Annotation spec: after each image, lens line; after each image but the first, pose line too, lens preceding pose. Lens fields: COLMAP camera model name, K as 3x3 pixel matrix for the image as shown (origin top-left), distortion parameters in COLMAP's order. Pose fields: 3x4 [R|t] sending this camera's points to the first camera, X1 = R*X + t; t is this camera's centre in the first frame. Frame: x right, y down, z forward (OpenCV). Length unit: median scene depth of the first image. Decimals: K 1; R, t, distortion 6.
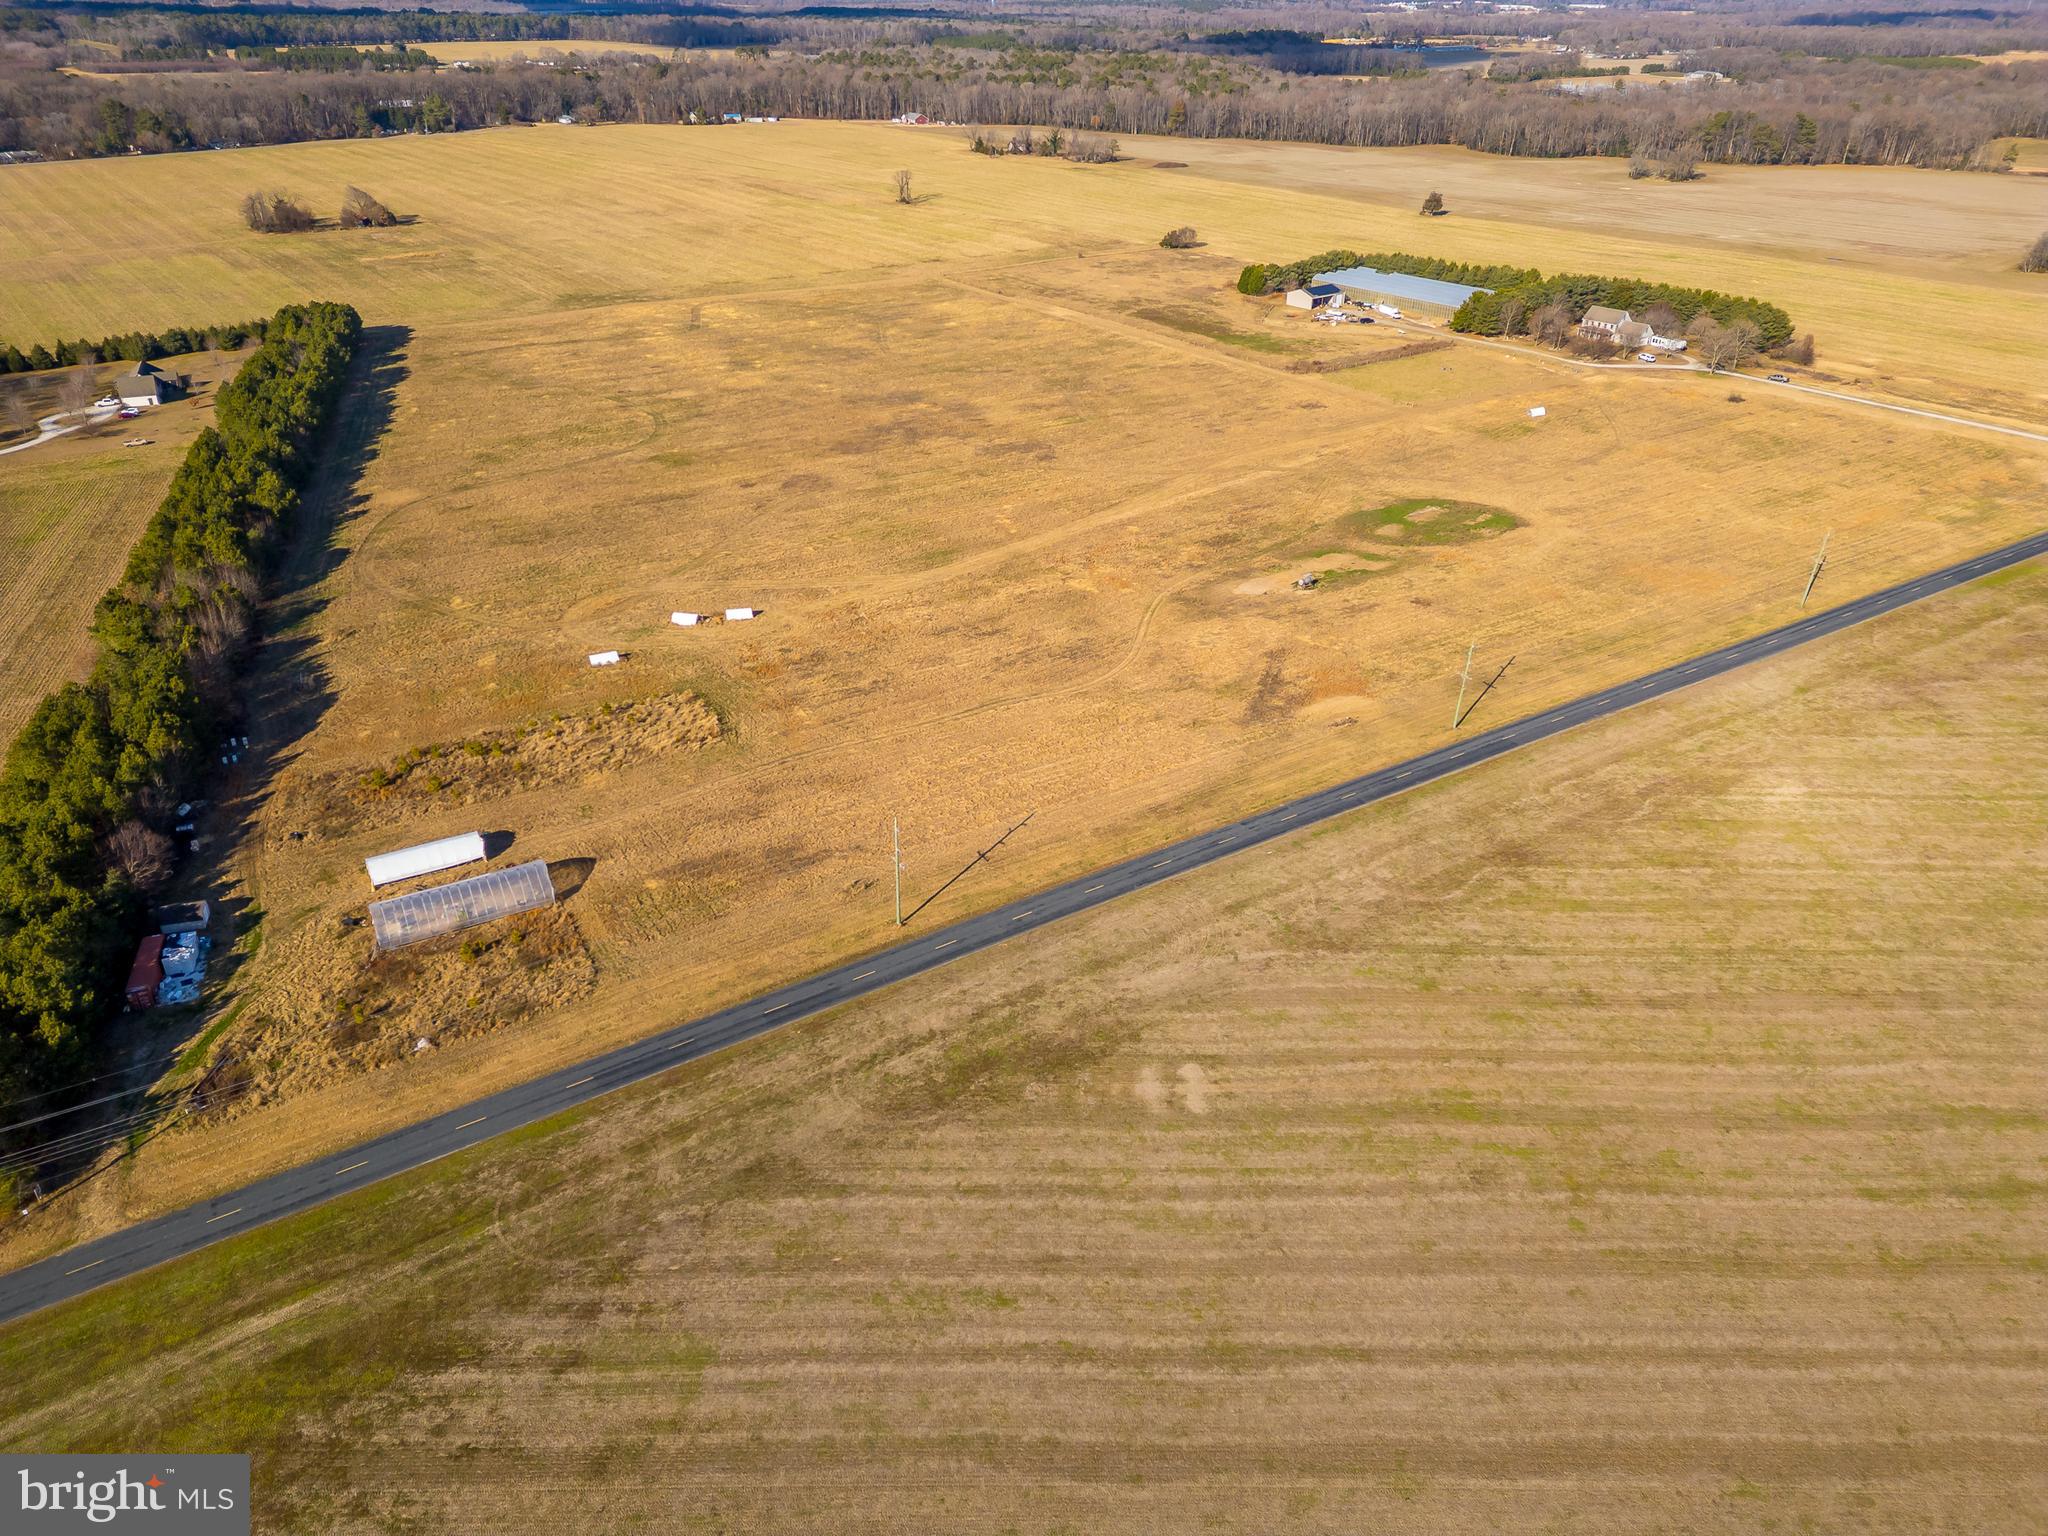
lens RADIAL K [[1409.3, 0, 1019.1], [0, 1409.3, 769.2], [0, 0, 1]] dist [0.090660, -0.080880]
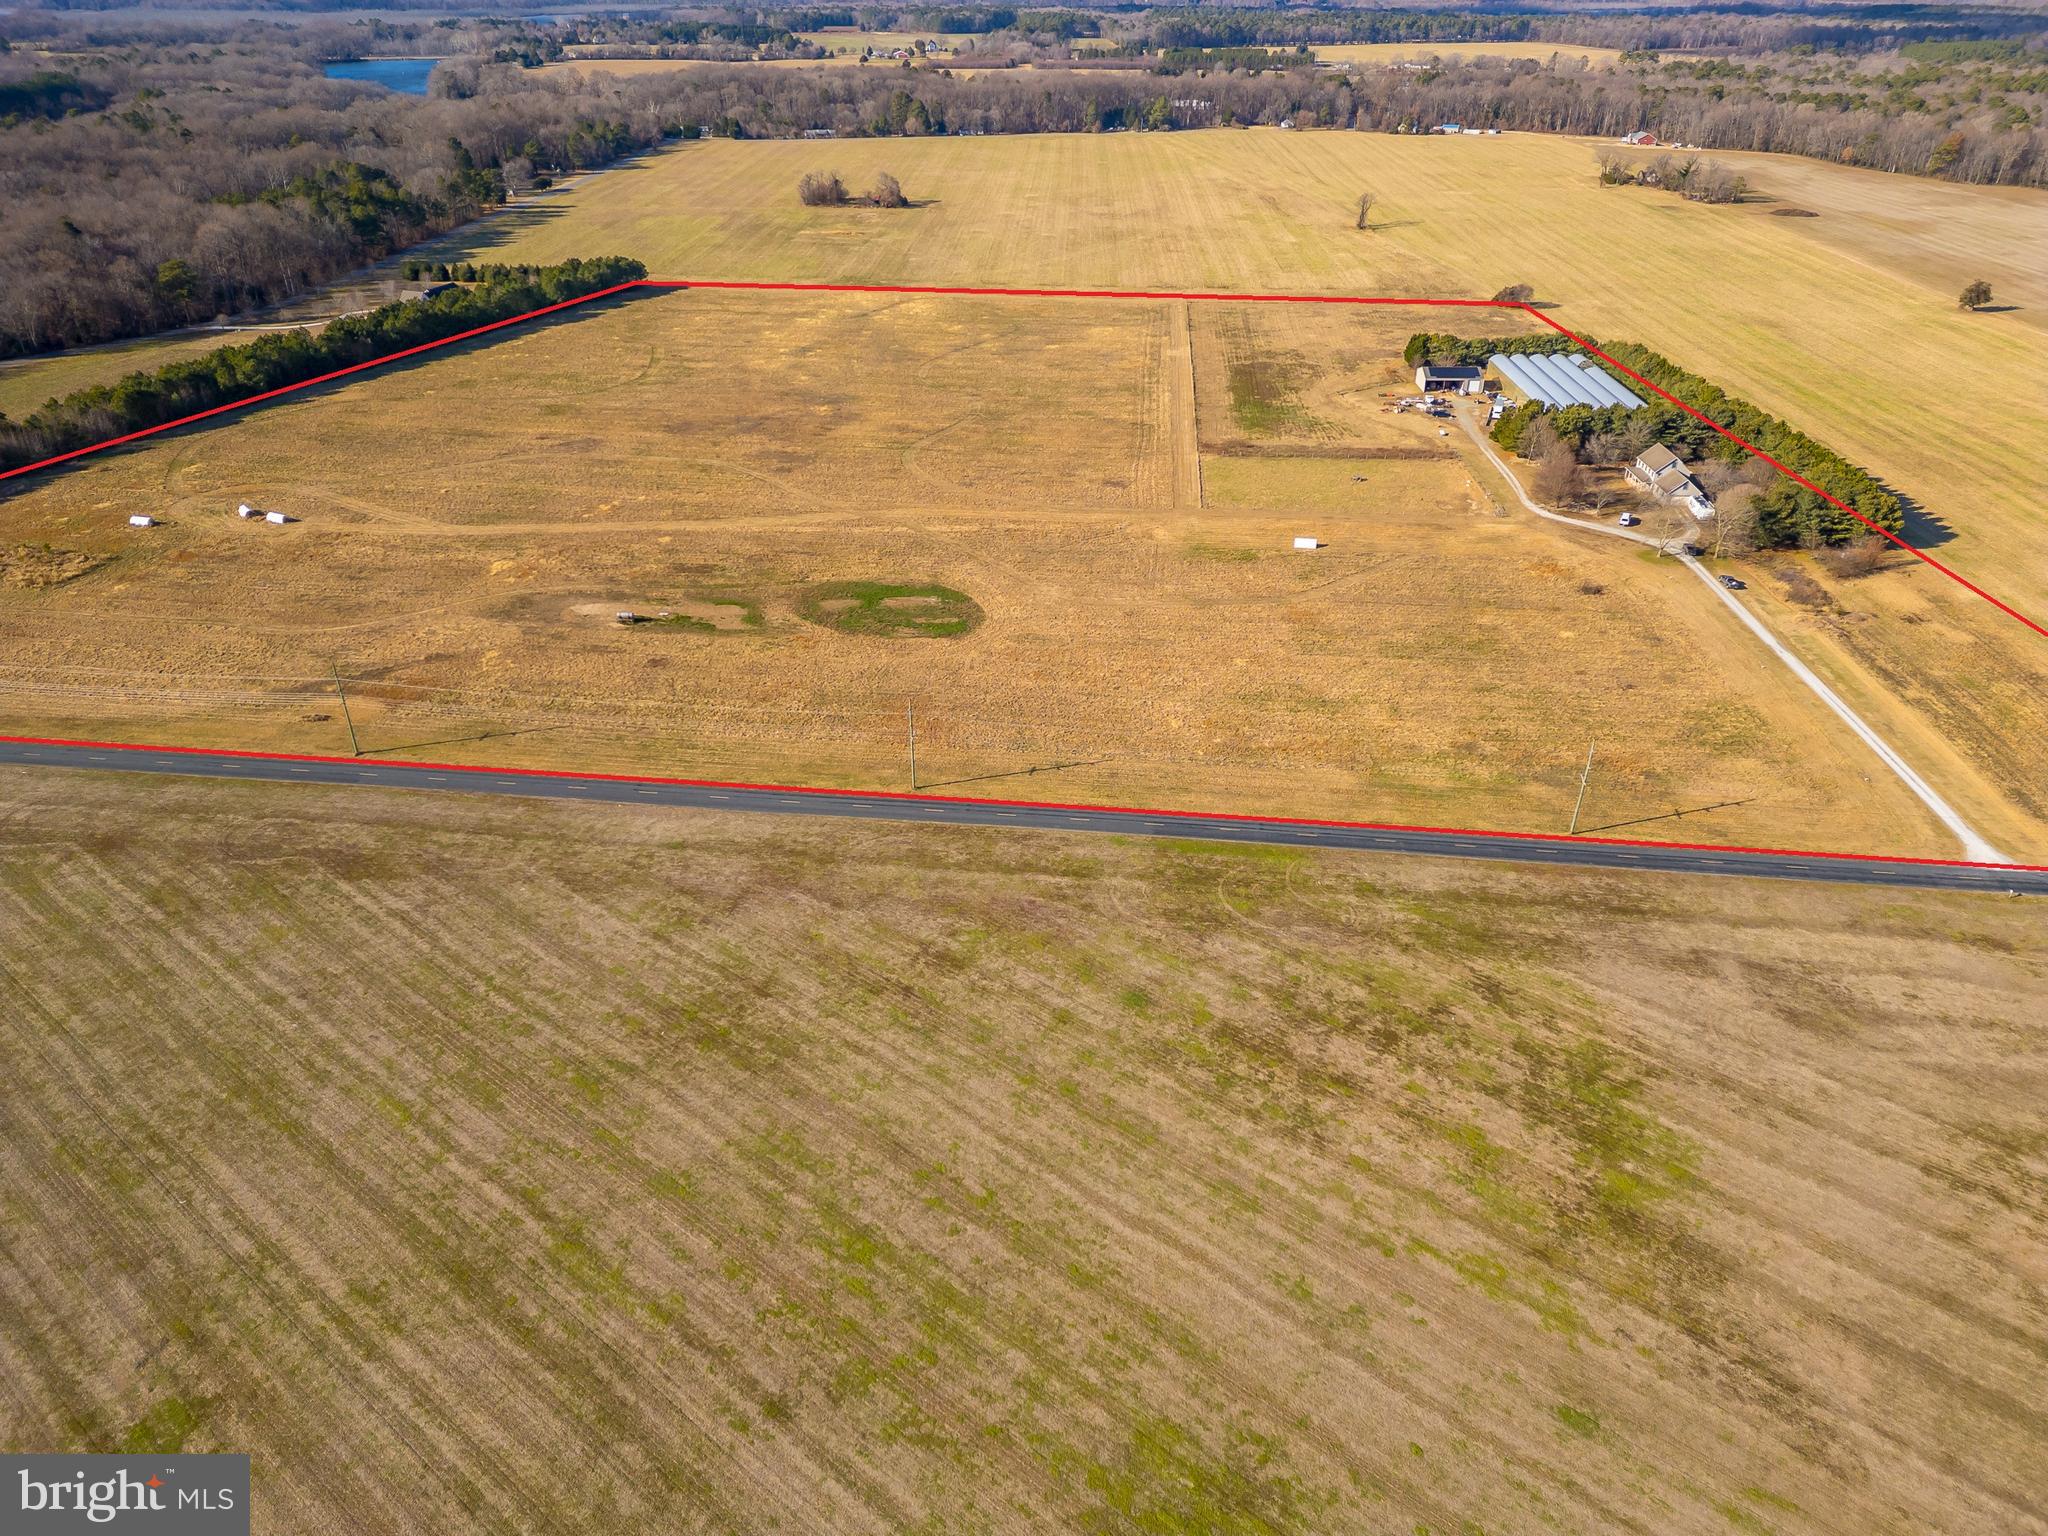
lens RADIAL K [[1409.3, 0, 1019.1], [0, 1409.3, 769.2], [0, 0, 1]] dist [0.090660, -0.080880]
pose [[0.767547, 0.310136, -0.560970, 1.127948], [-0.308863, 0.945804, 0.100292, -0.240918], [0.561671, 0.096284, 0.821739, 0.377245]]
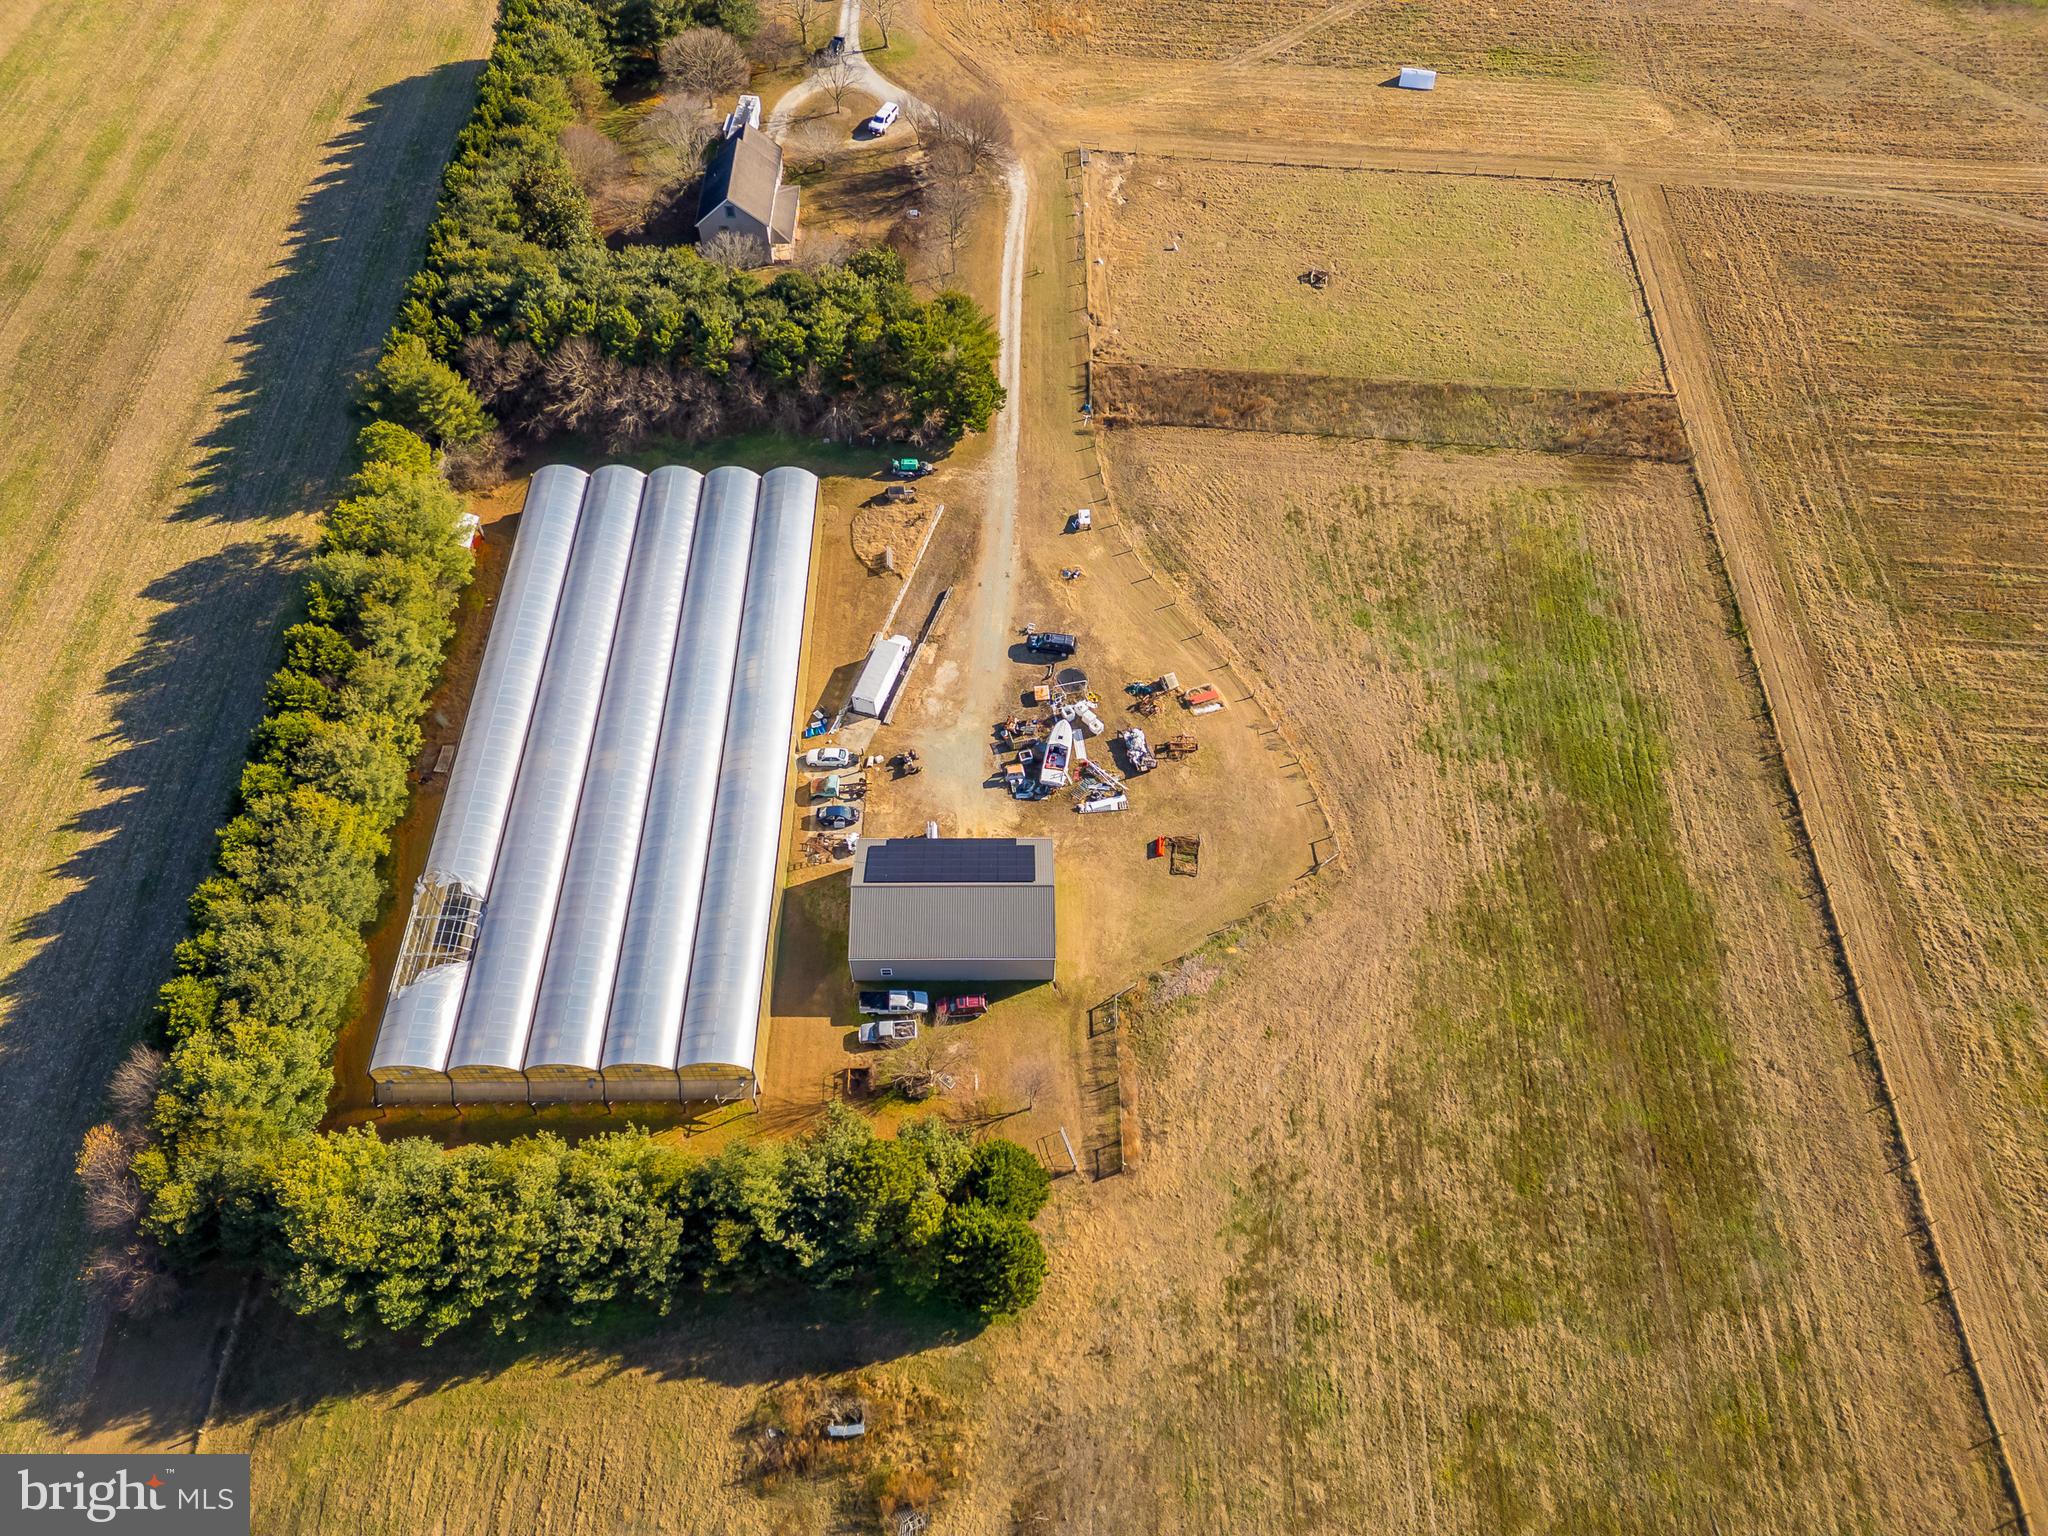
lens RADIAL K [[1409.3, 0, 1019.1], [0, 1409.3, 769.2], [0, 0, 1]] dist [0.090660, -0.080880]
pose [[-0.789497, -0.512541, 0.337634, 0.265656], [0.288711, 0.175312, 0.941229, -1.125102], [-0.541610, 0.840576, 0.009568, 1.967048]]
